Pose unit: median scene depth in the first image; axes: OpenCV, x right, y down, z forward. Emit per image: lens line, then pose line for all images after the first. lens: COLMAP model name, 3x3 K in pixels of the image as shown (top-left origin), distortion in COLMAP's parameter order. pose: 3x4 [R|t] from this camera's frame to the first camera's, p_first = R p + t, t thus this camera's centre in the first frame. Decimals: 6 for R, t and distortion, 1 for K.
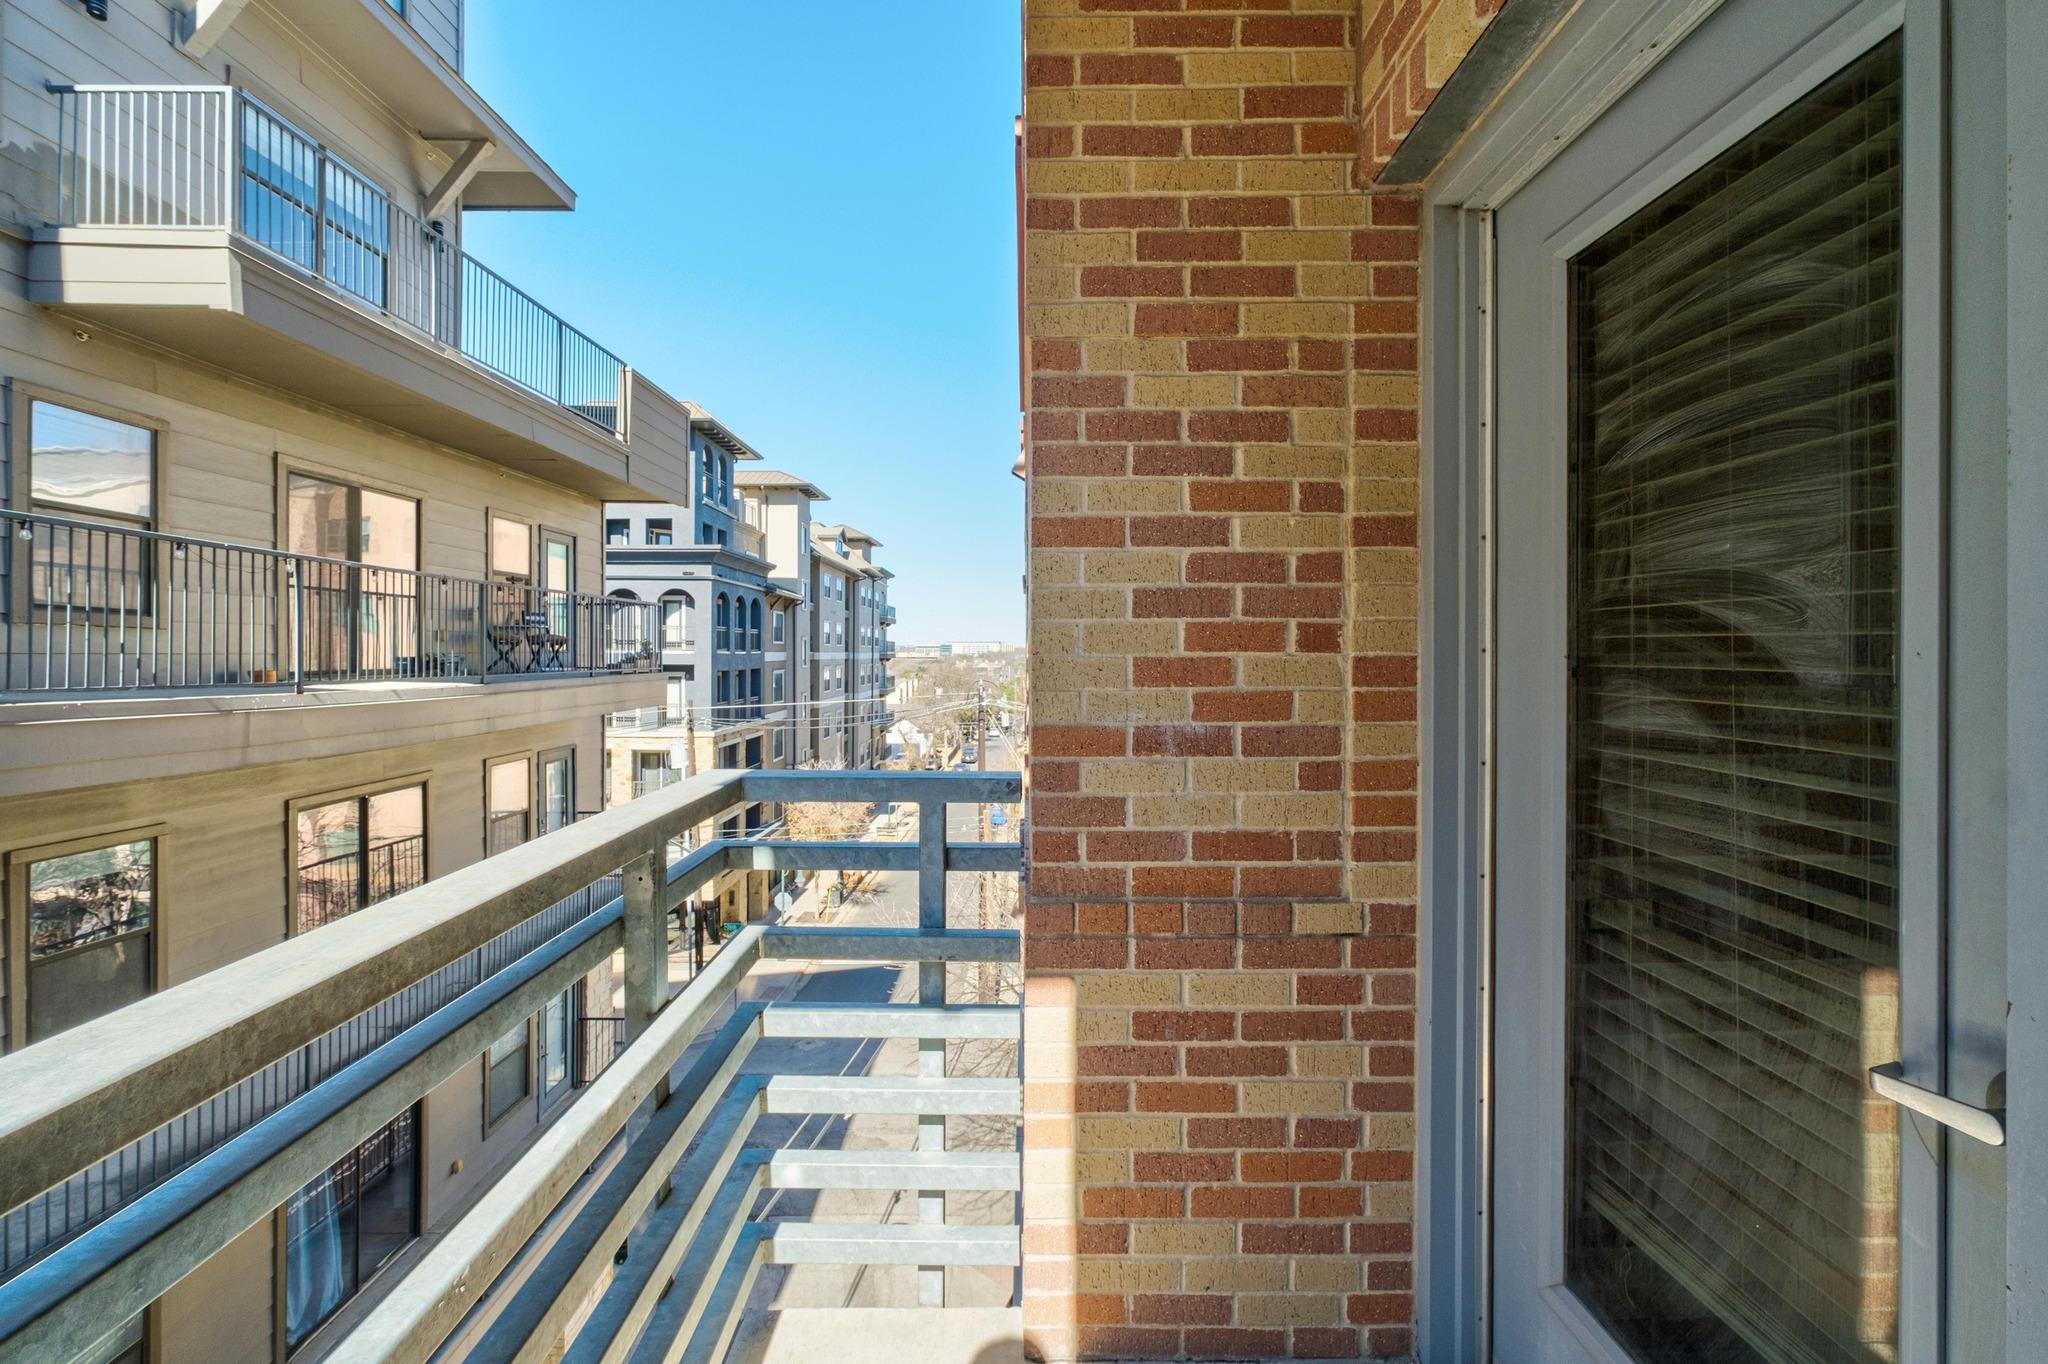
lens RADIAL K [[871.2, 0, 1032.0], [0, 871.2, 666.2], [0, 0, 1]] dist [-0.012721, 0.004983]
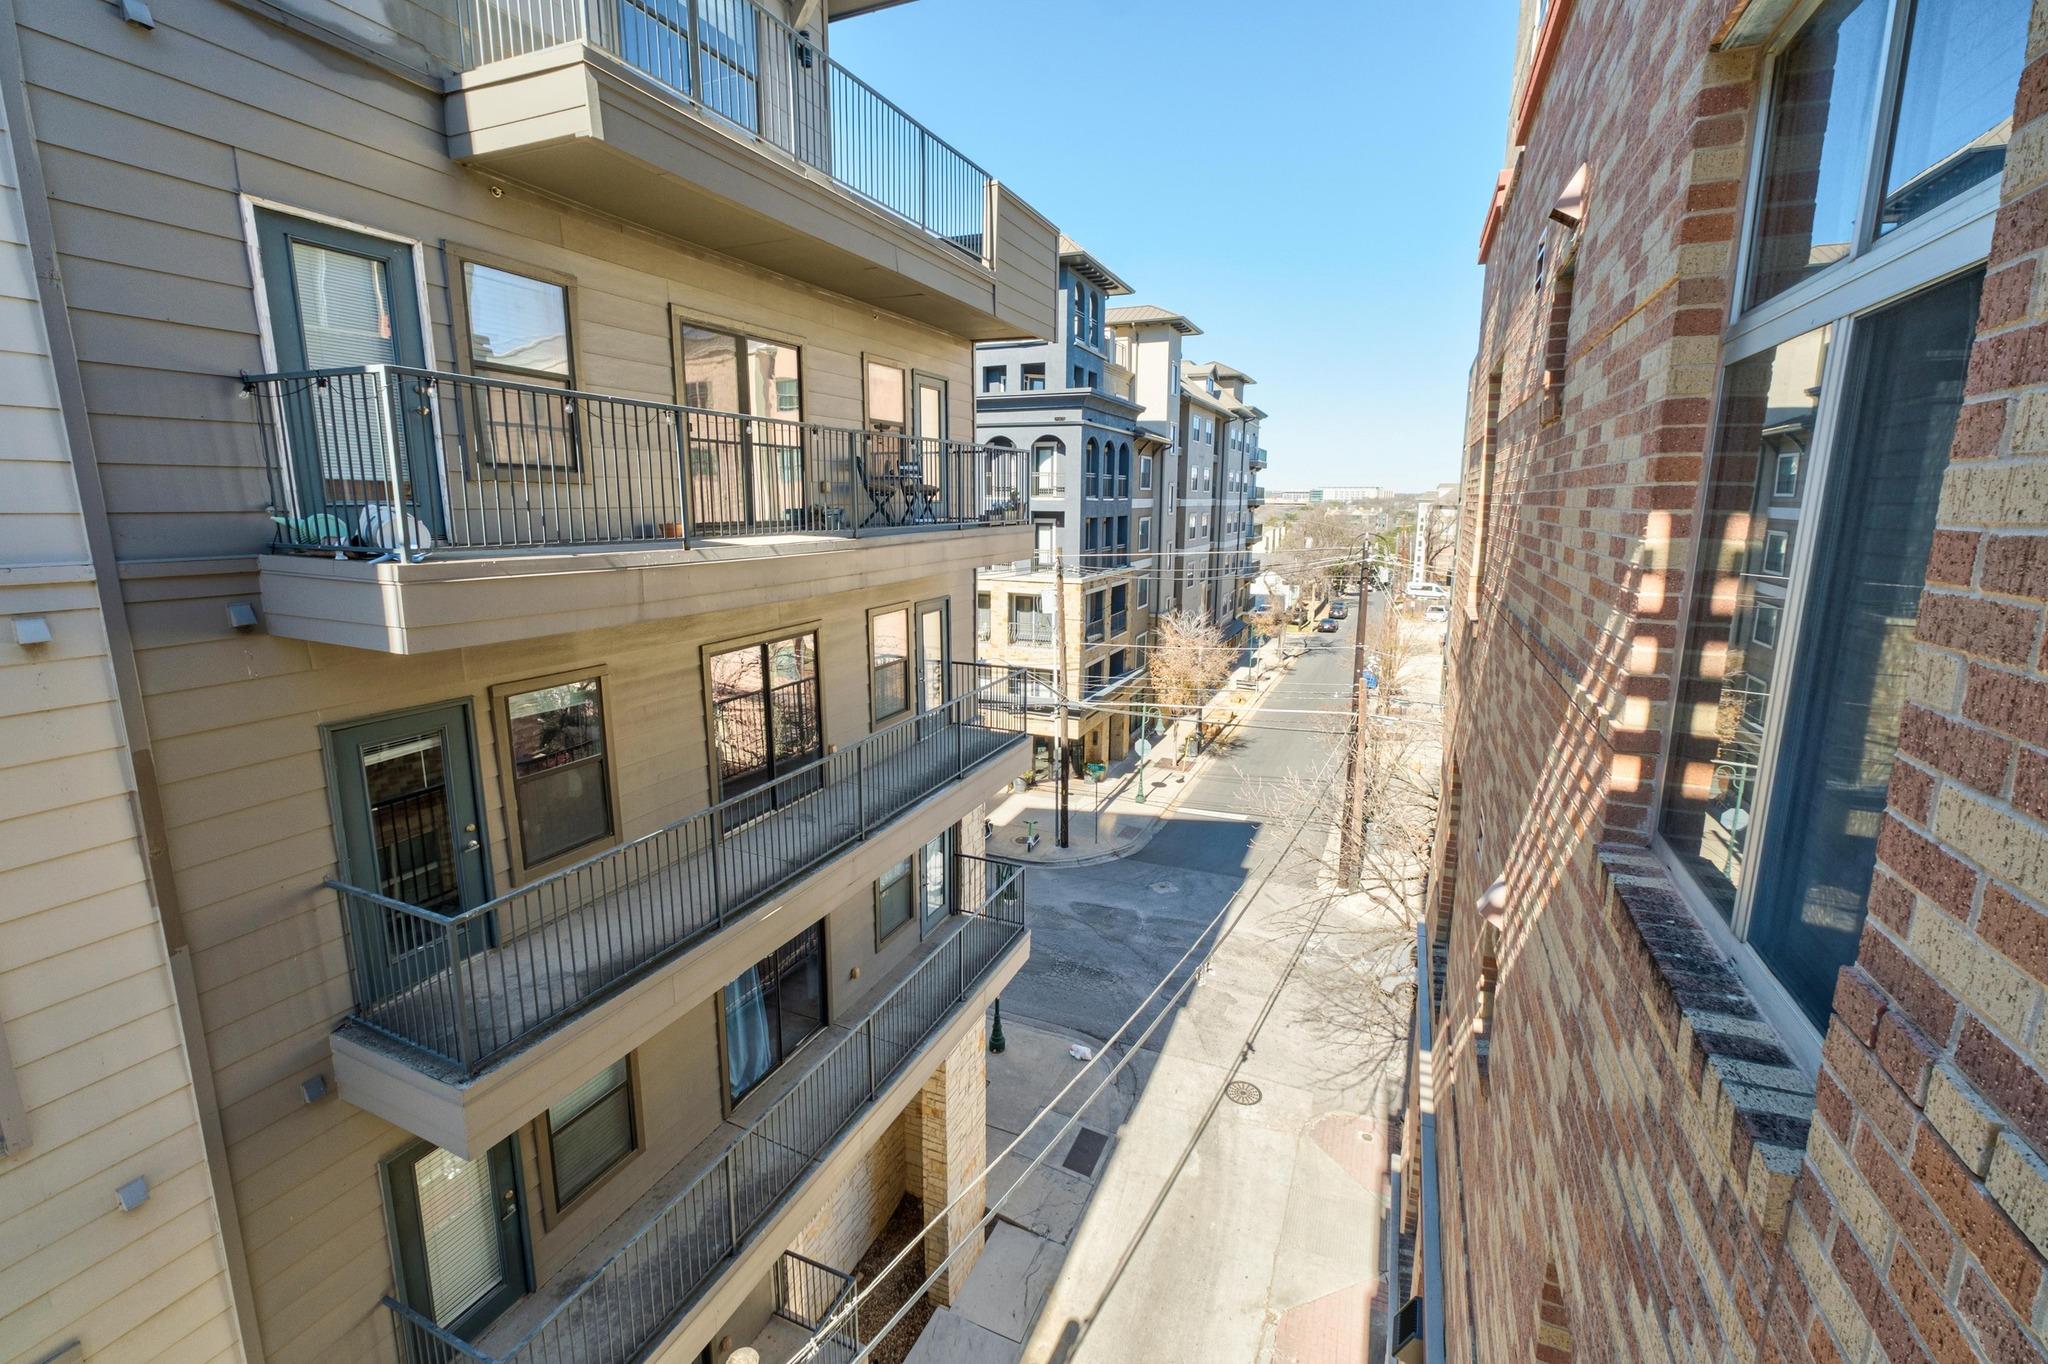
lens RADIAL K [[871.2, 0, 1033.8], [0, 871.2, 667.9], [0, 0, 1]] dist [-0.012721, 0.004983]
pose [[0.918272, 0.075056, -0.388772, -0.044019], [-0.005534, 0.984206, 0.176940, -0.007885], [0.395913, -0.160327, 0.904184, 0.132815]]
